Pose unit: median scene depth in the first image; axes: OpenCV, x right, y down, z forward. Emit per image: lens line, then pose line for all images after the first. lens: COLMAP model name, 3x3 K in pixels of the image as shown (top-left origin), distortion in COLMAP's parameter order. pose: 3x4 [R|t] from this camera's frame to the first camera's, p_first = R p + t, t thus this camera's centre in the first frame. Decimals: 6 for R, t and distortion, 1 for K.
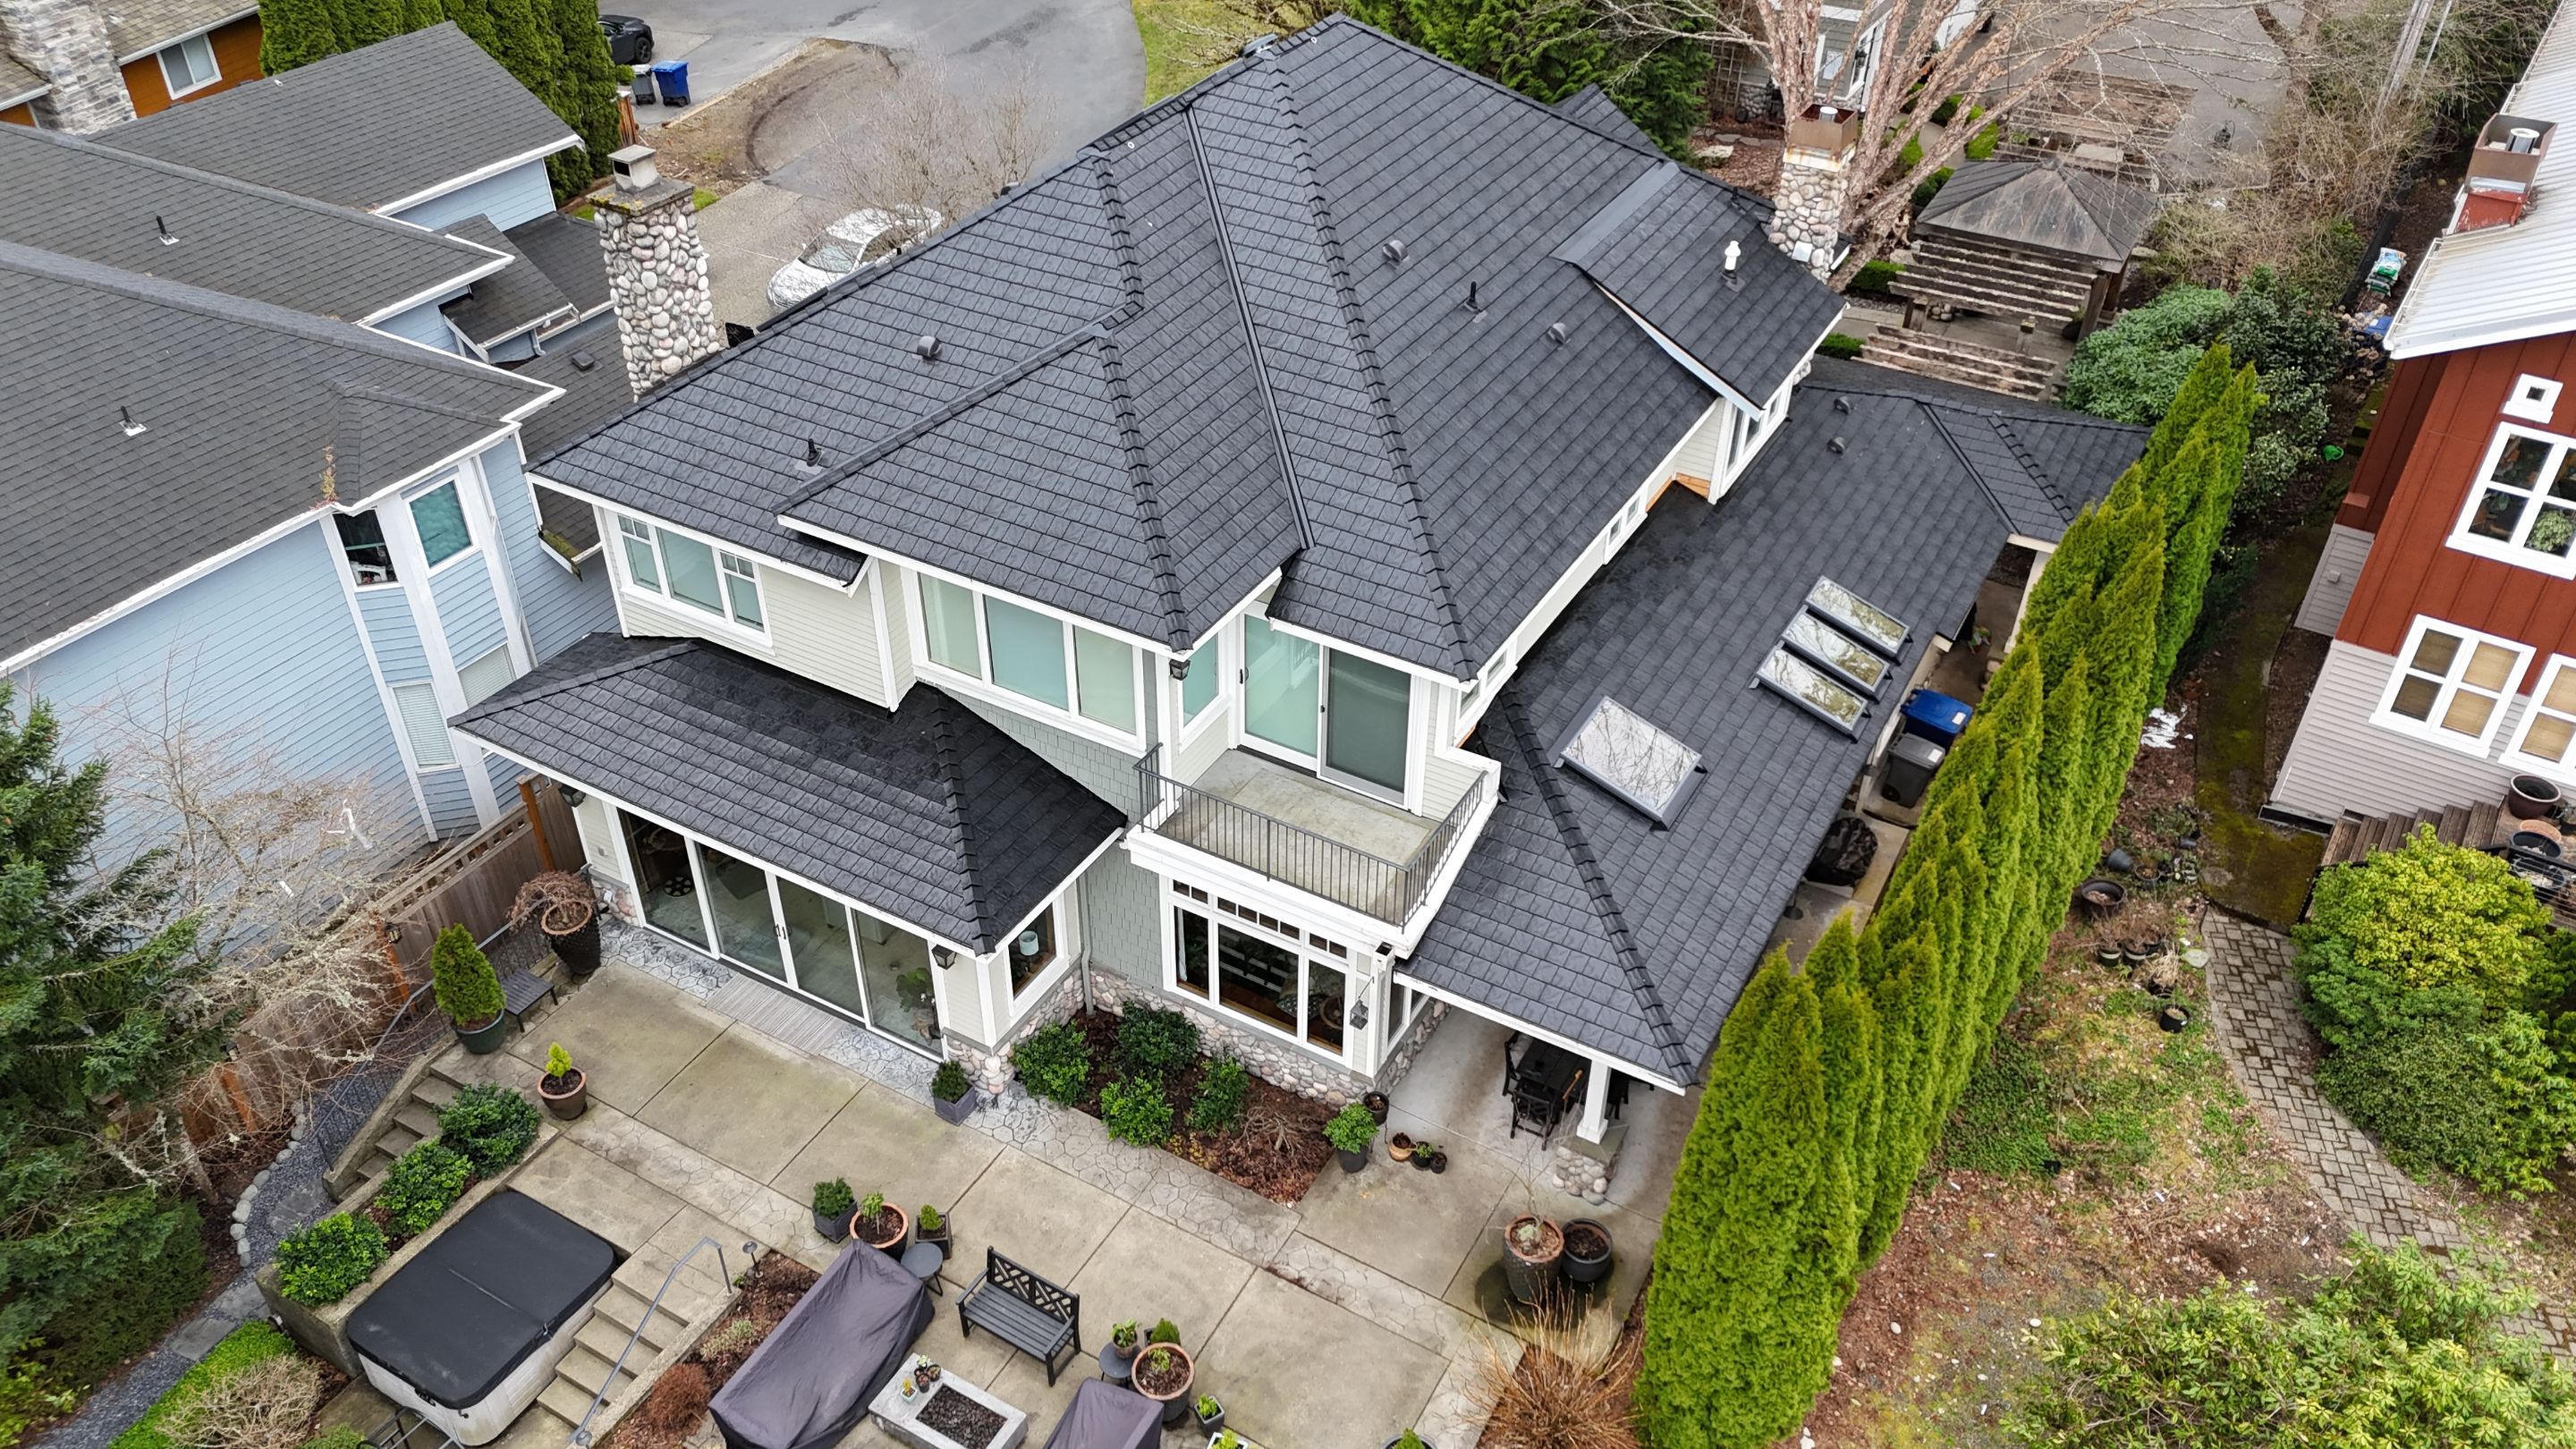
lens RADIAL K [[1883.9, 0, 1288.0], [0, 1883.9, 724.5], [0, 0, 1]] dist [0.120789, -0.112306]
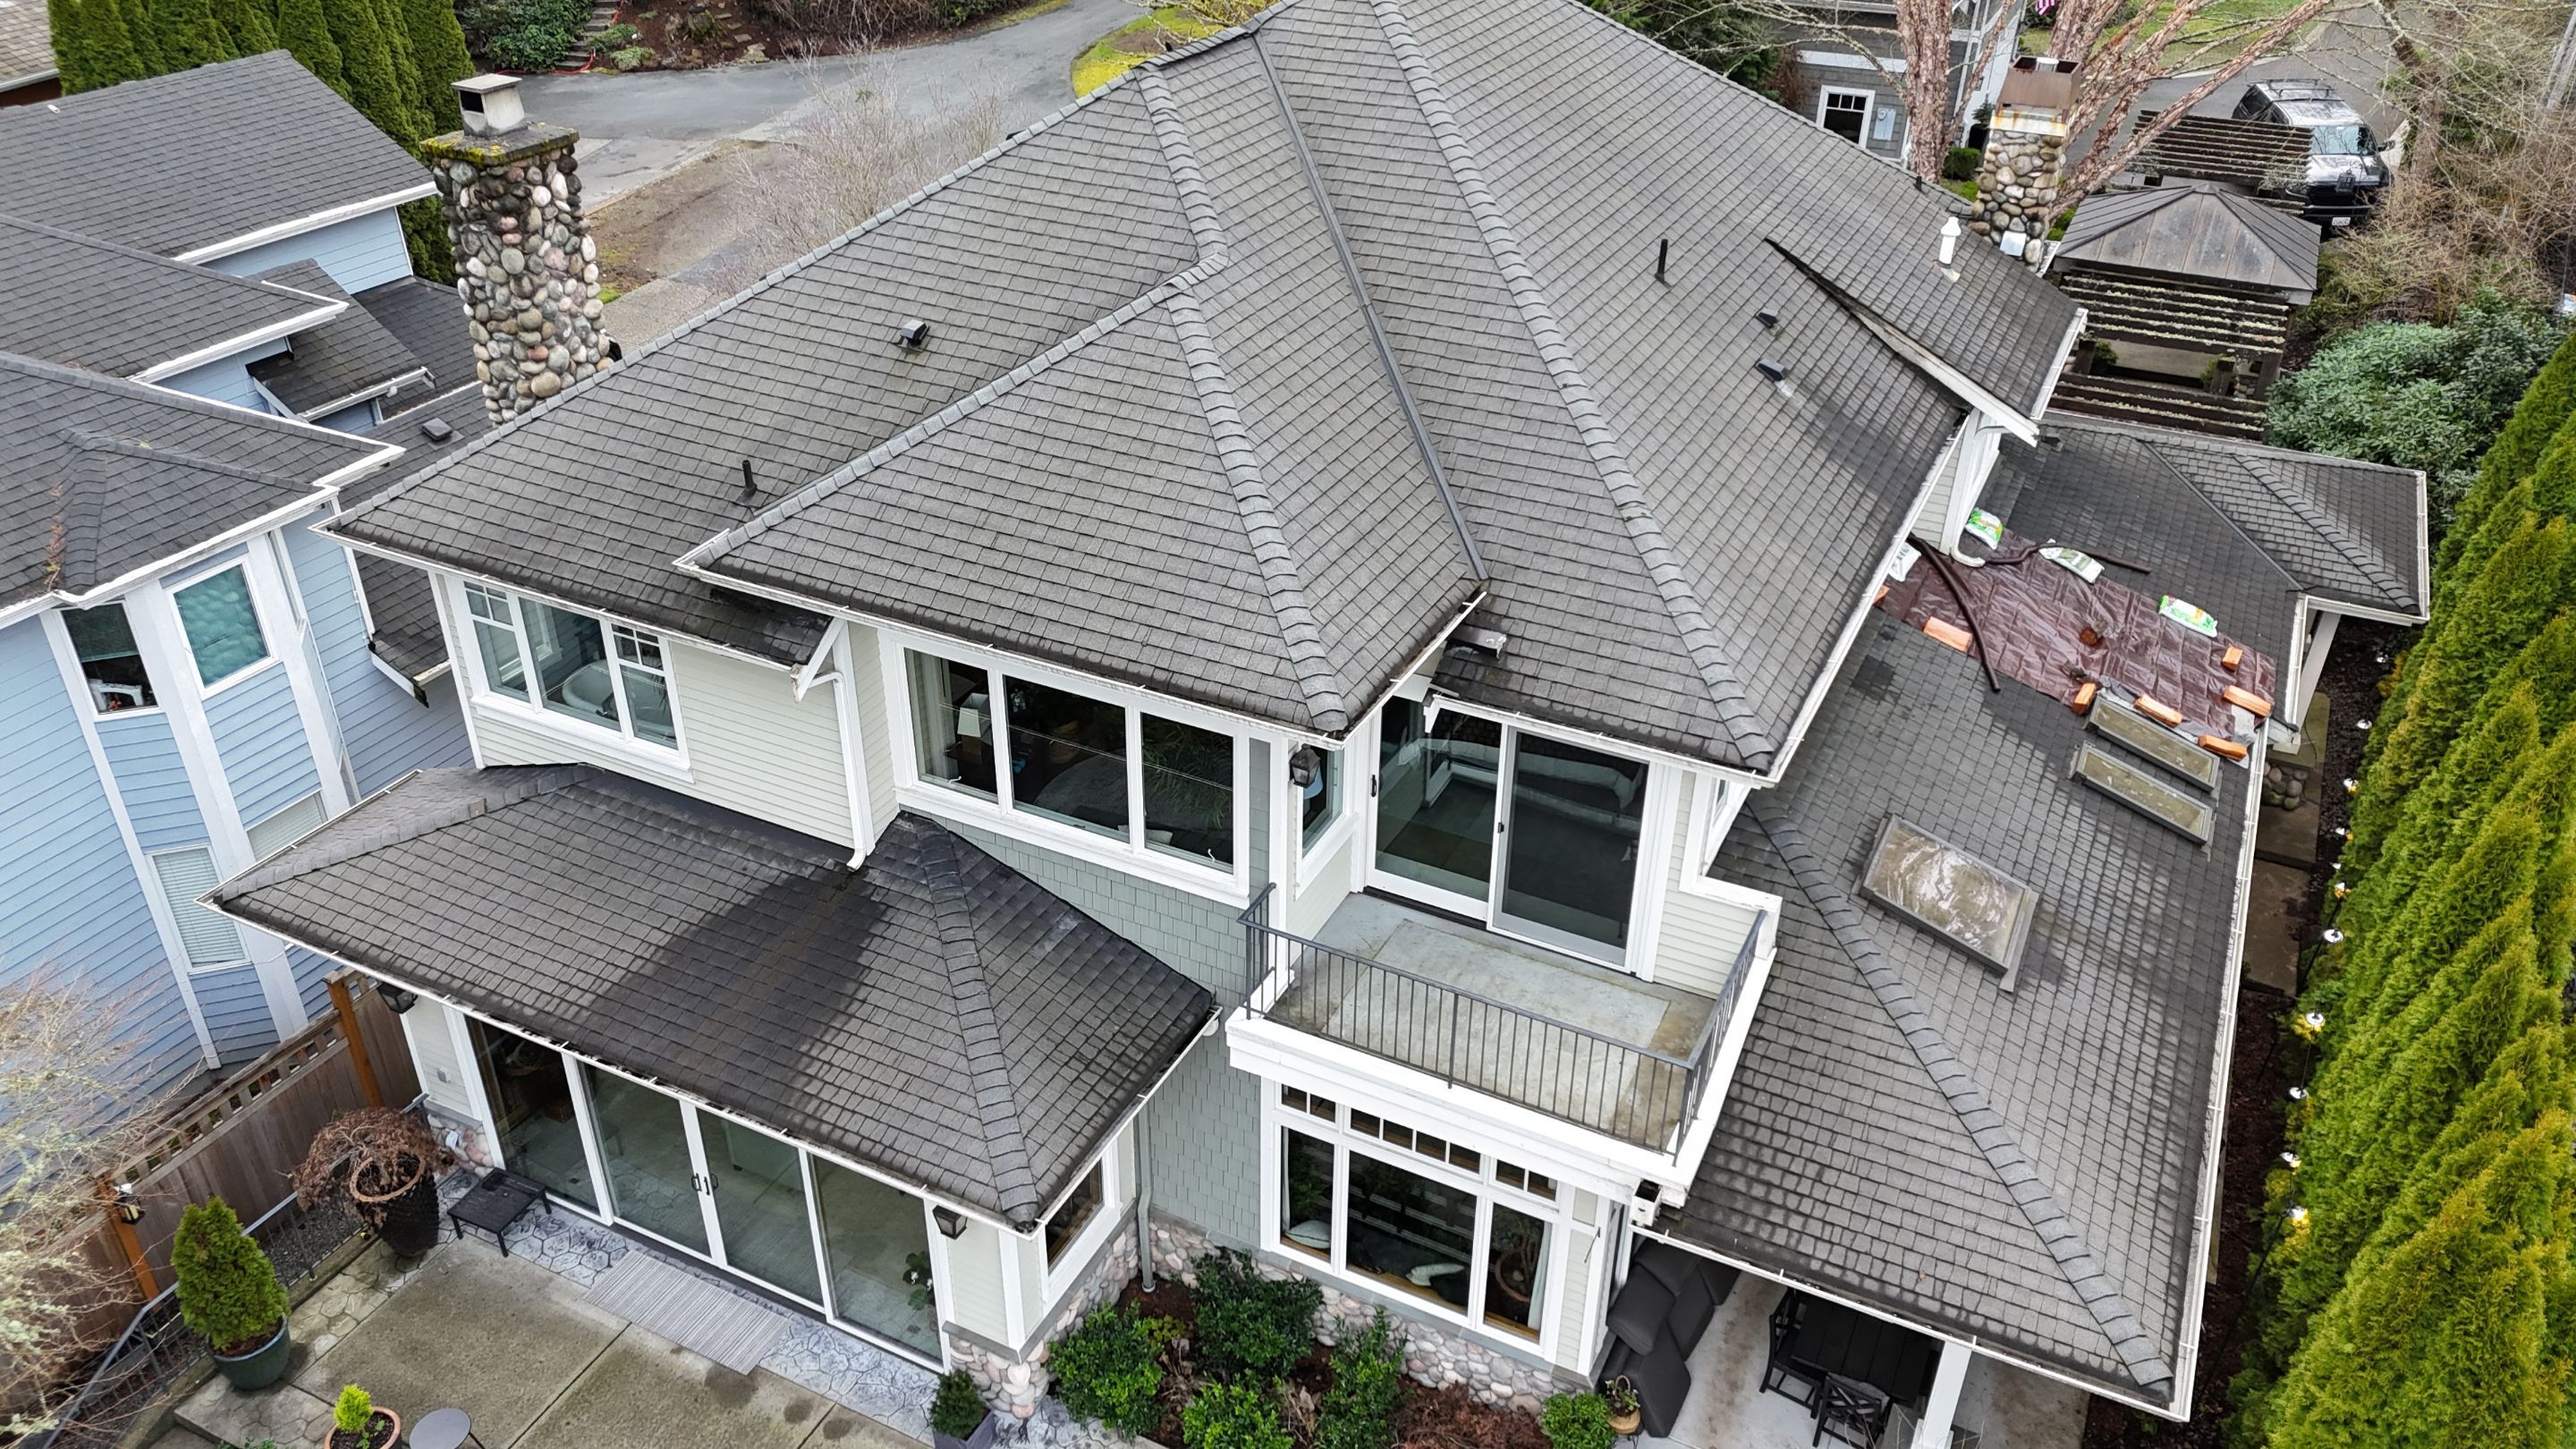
lens RADIAL K [[1883.9, 0, 1288.0], [0, 1883.9, 724.5], [0, 0, 1]] dist [0.120789, -0.112306]
pose [[0.998501, -0.028090, 0.046980, -0.082230], [0.032206, 0.995485, -0.089289, 0.011589], [-0.044259, 0.090668, 0.994897, 0.284461]]
